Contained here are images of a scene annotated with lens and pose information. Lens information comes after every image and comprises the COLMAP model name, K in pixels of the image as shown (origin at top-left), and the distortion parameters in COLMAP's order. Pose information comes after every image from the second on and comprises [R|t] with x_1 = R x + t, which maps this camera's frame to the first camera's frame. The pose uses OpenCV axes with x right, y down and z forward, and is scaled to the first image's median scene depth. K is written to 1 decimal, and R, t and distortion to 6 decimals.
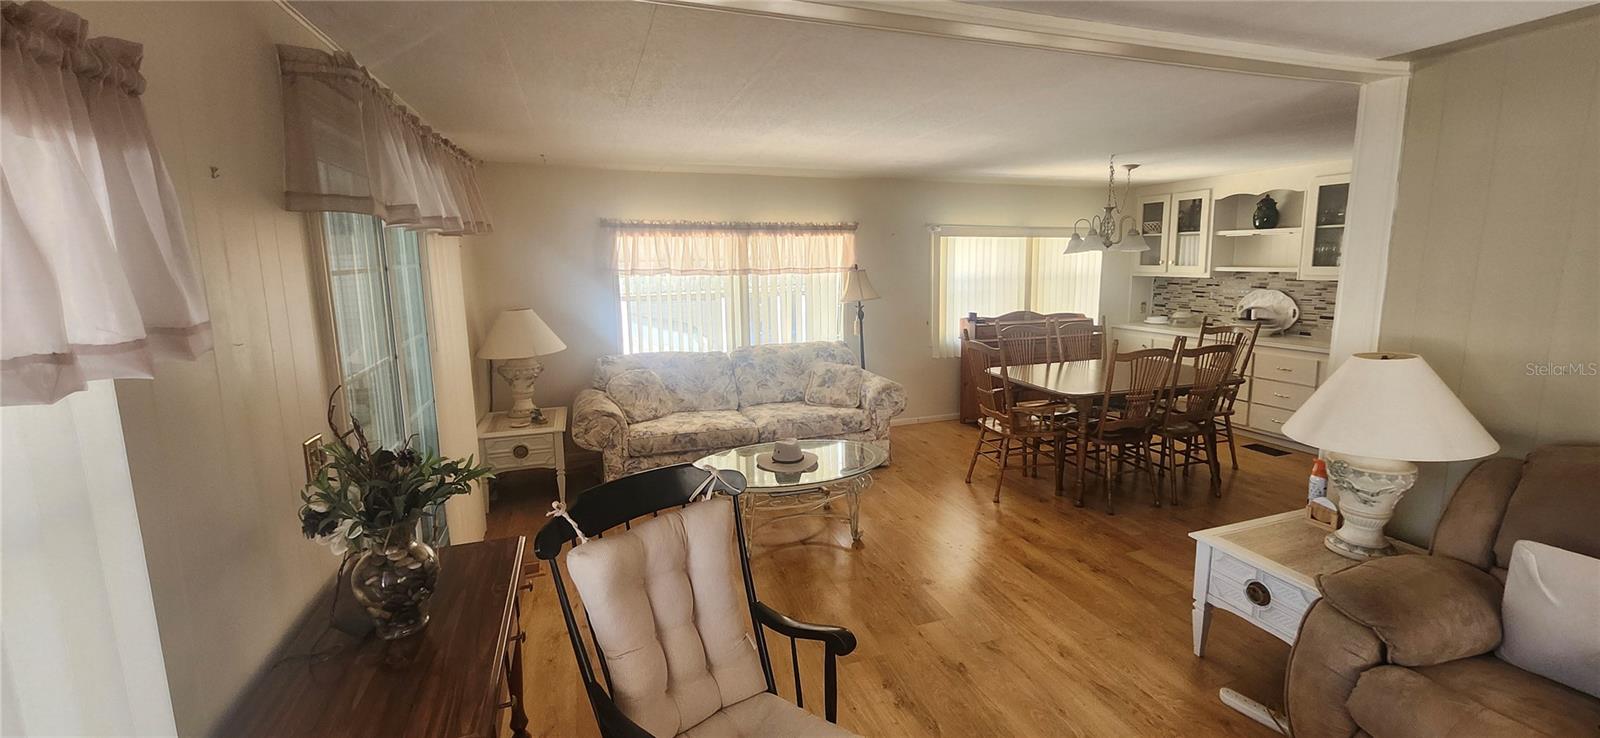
lens RADIAL K [[636.3, 0, 793.4], [0, 636.3, 364.6], [0, 0, 1]] dist [-0.002328, -0.001024]
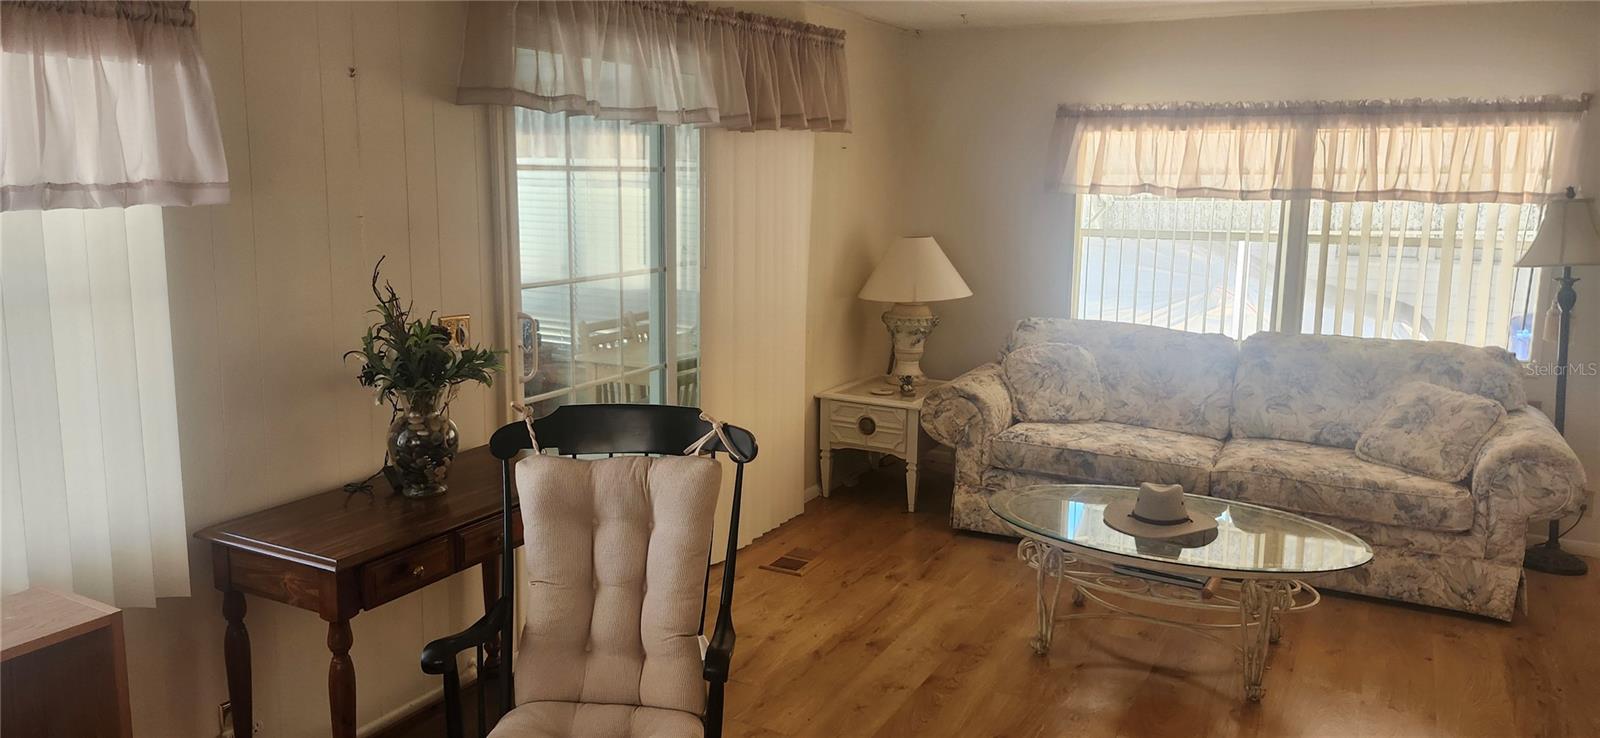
lens RADIAL K [[1121.0, 0, 803.5], [0, 1121.0, 362.0], [0, 0, 1]] dist [0.037835, -0.008036]
pose [[0.660940, 0.141953, -0.736891, 0.397322], [-0.144620, 0.987633, 0.060541, -0.003278], [0.736372, 0.066555, 0.673295, 0.059966]]
